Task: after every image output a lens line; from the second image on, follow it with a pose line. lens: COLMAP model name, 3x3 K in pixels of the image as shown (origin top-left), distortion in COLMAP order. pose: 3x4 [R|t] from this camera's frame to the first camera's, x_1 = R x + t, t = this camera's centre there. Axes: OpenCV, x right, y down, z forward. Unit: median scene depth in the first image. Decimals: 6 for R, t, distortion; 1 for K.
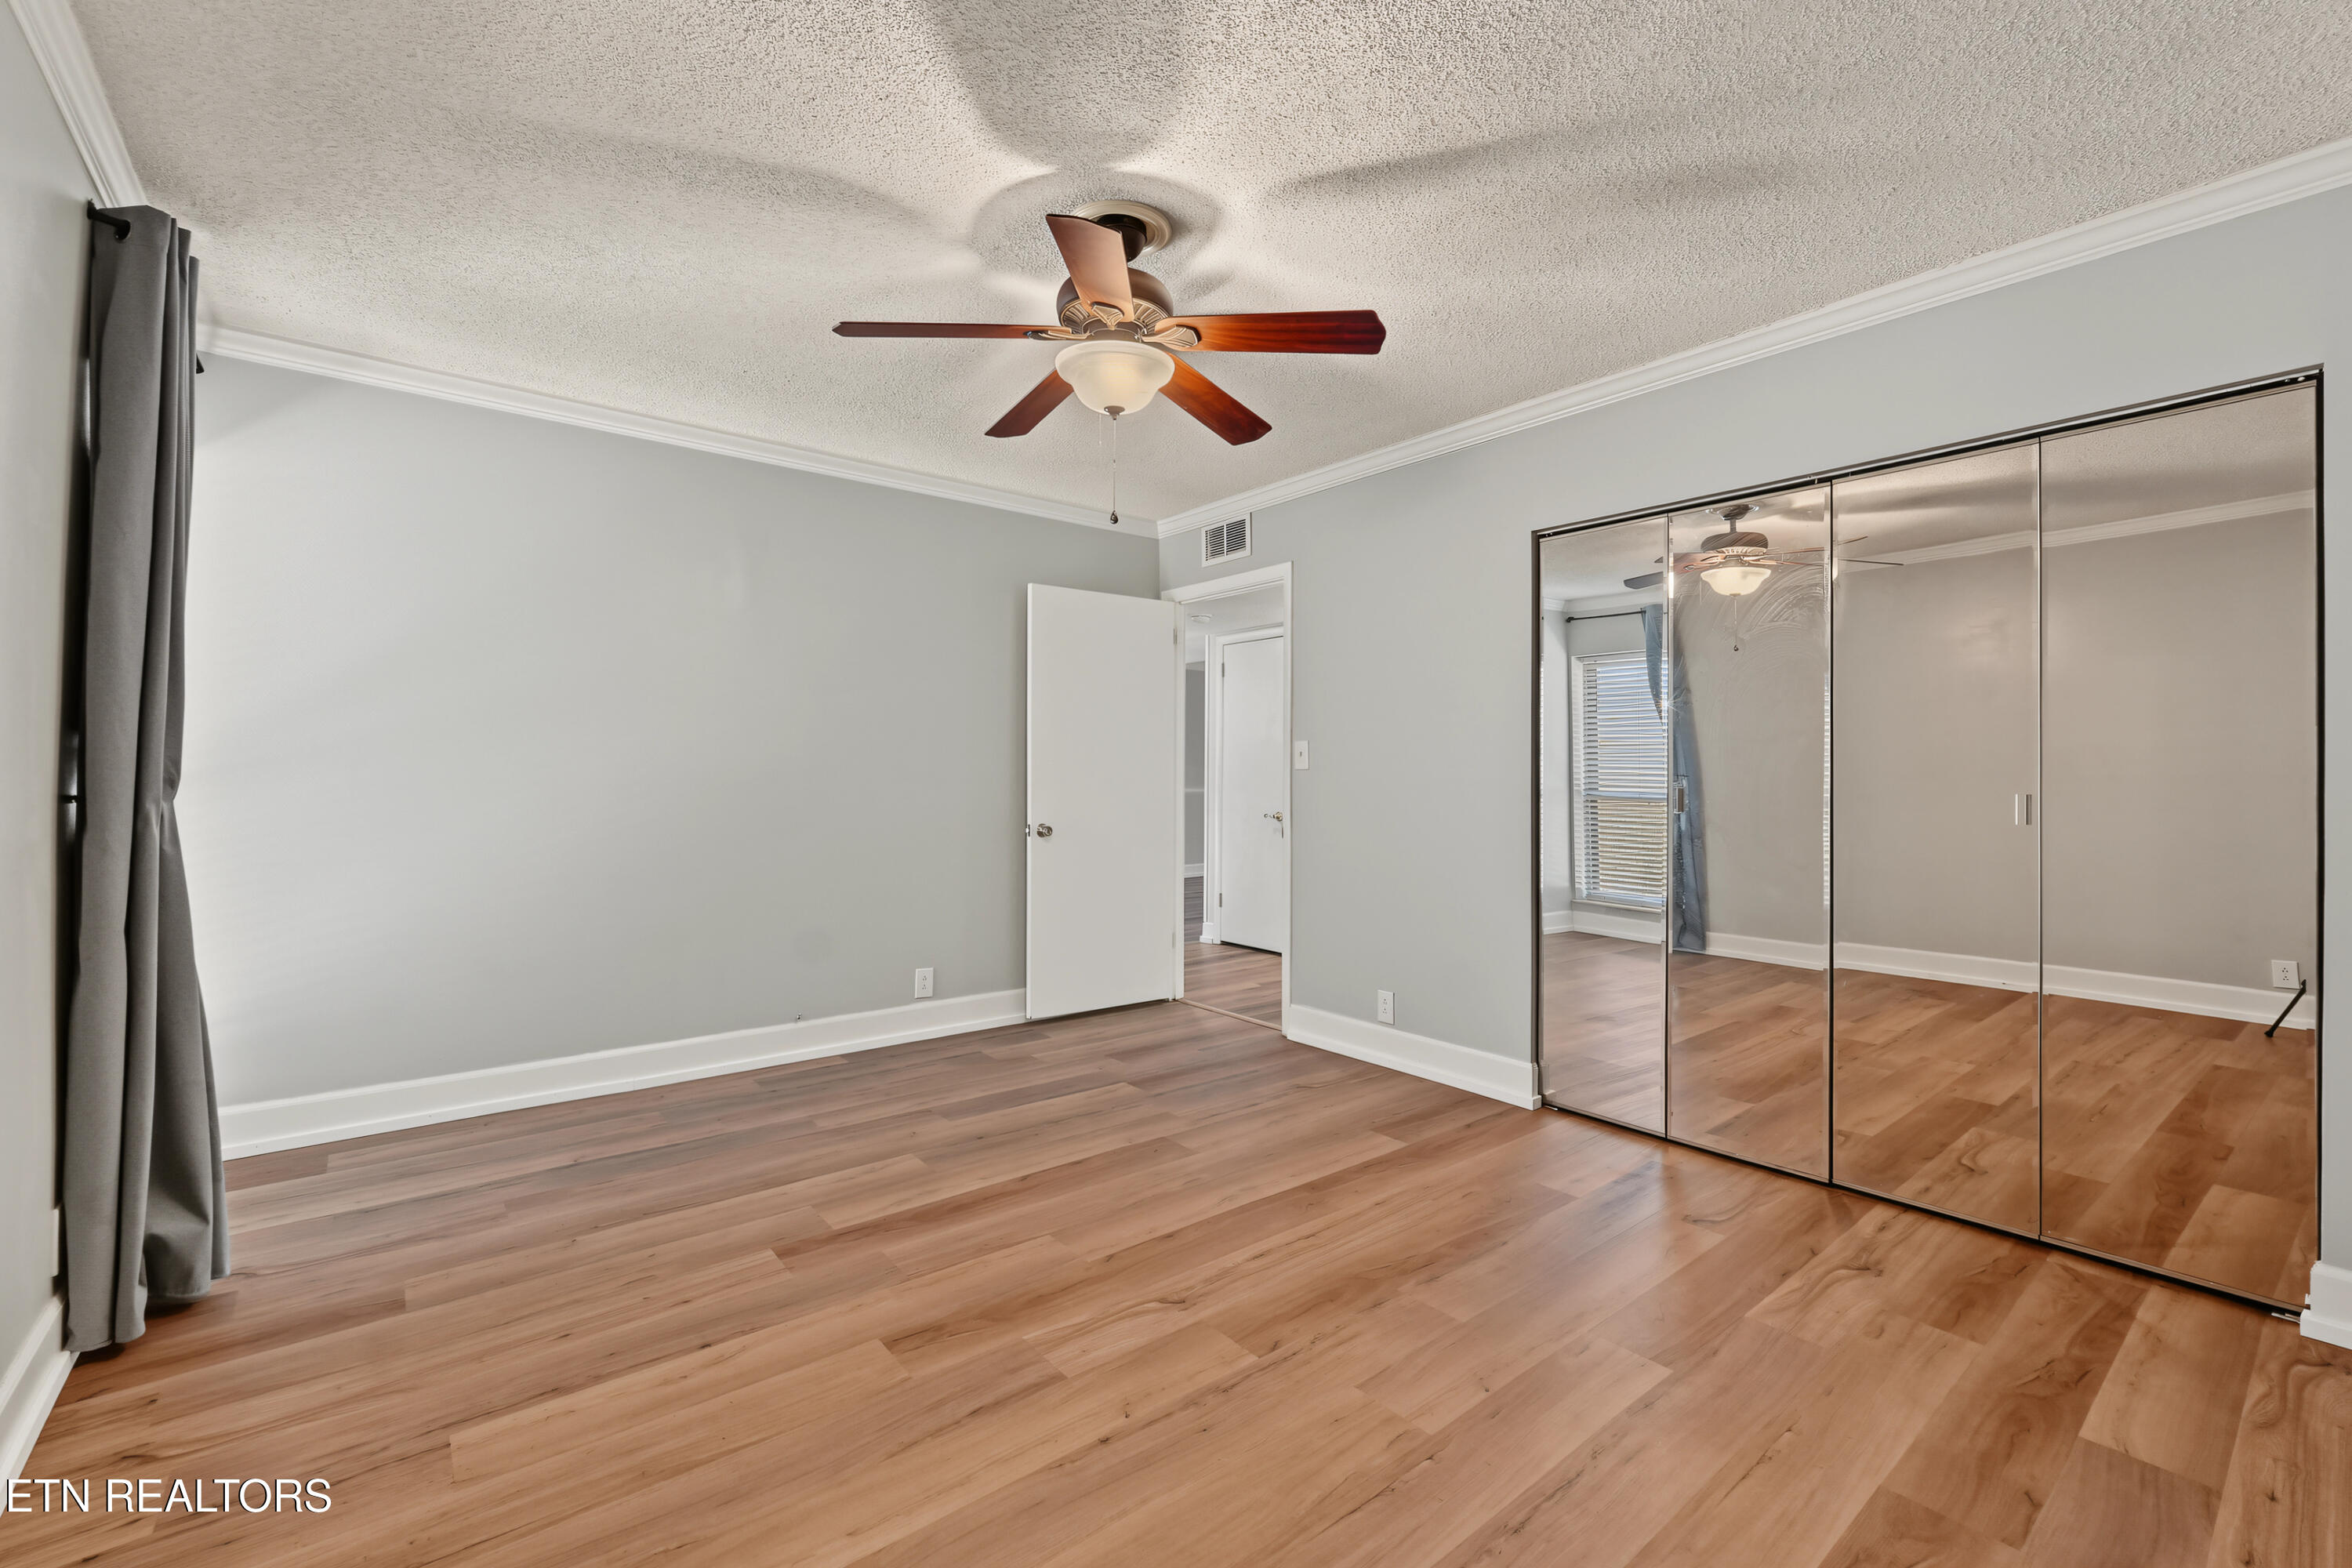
lens RADIAL K [[997.2, 0, 1176.1], [0, 997.2, 766.5], [0, 0, 1]] dist [-0.002927, -0.000098]
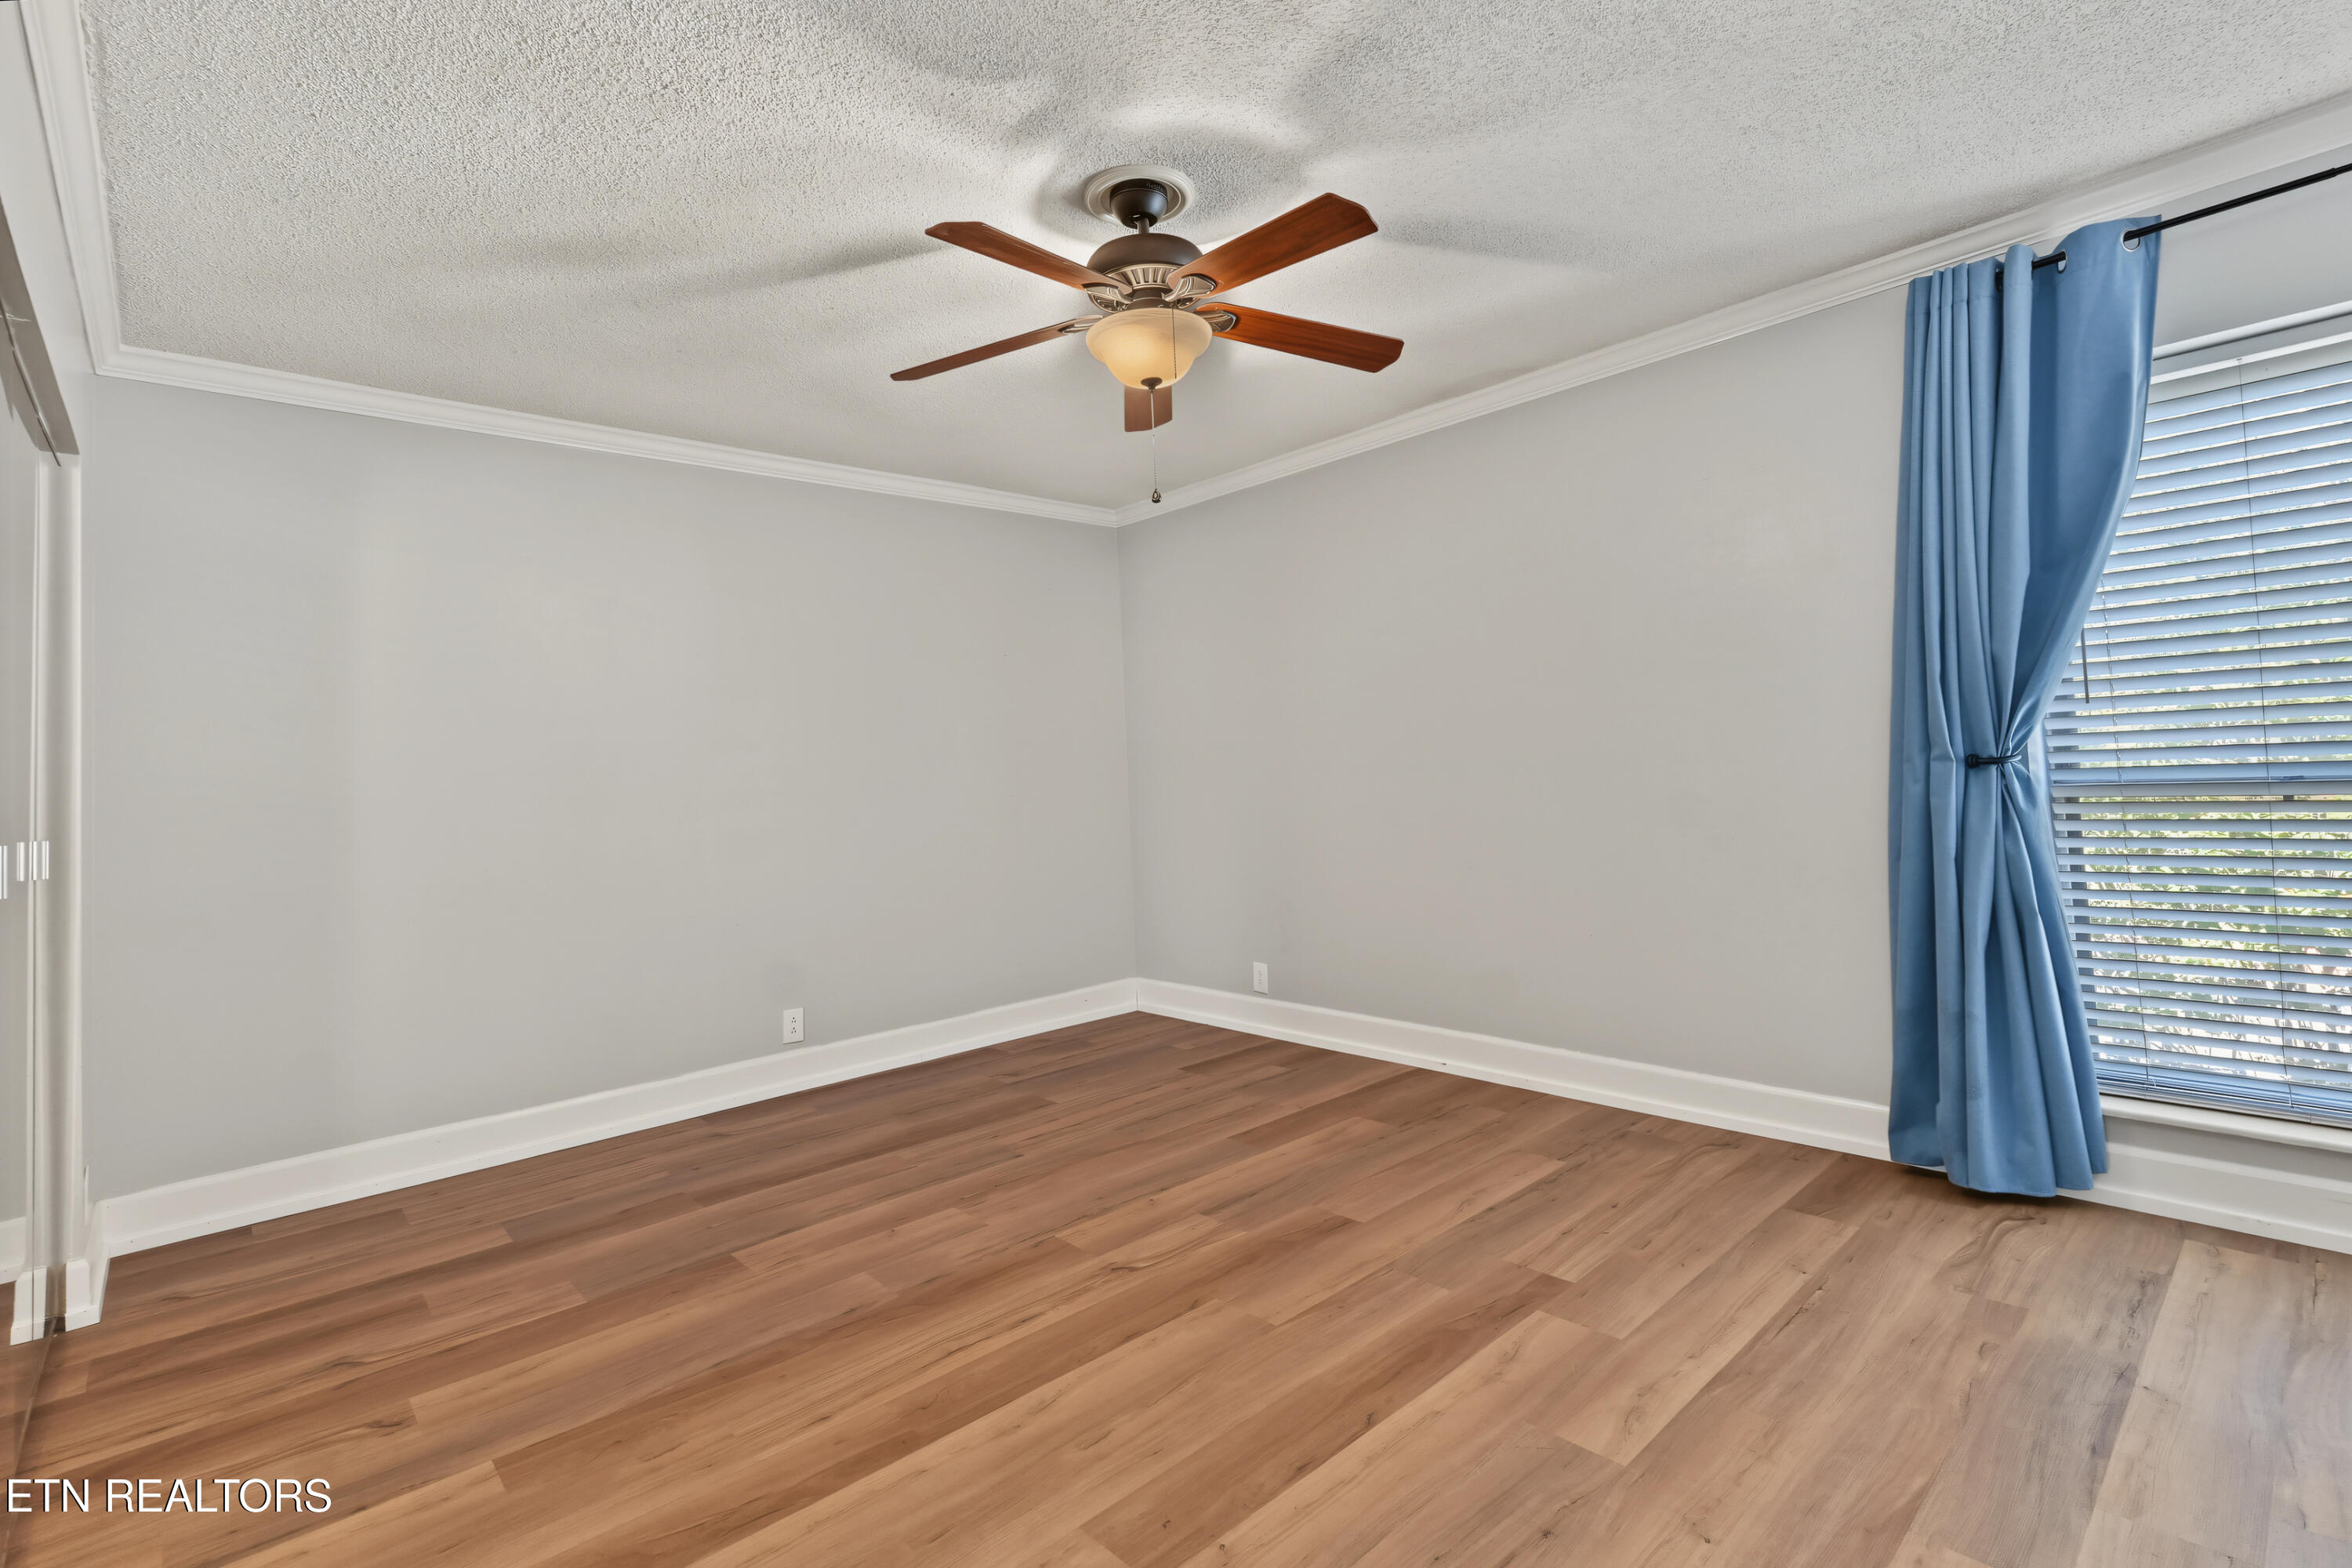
lens RADIAL K [[997.2, 0, 1176.1], [0, 997.2, 766.5], [0, 0, 1]] dist [-0.002927, -0.000098]
pose [[-0.997068, 0.038506, -0.066131, -0.009325], [0.039380, 0.999153, -0.011964, 0.016747], [0.065614, -0.014533, -0.997739, 1.988023]]
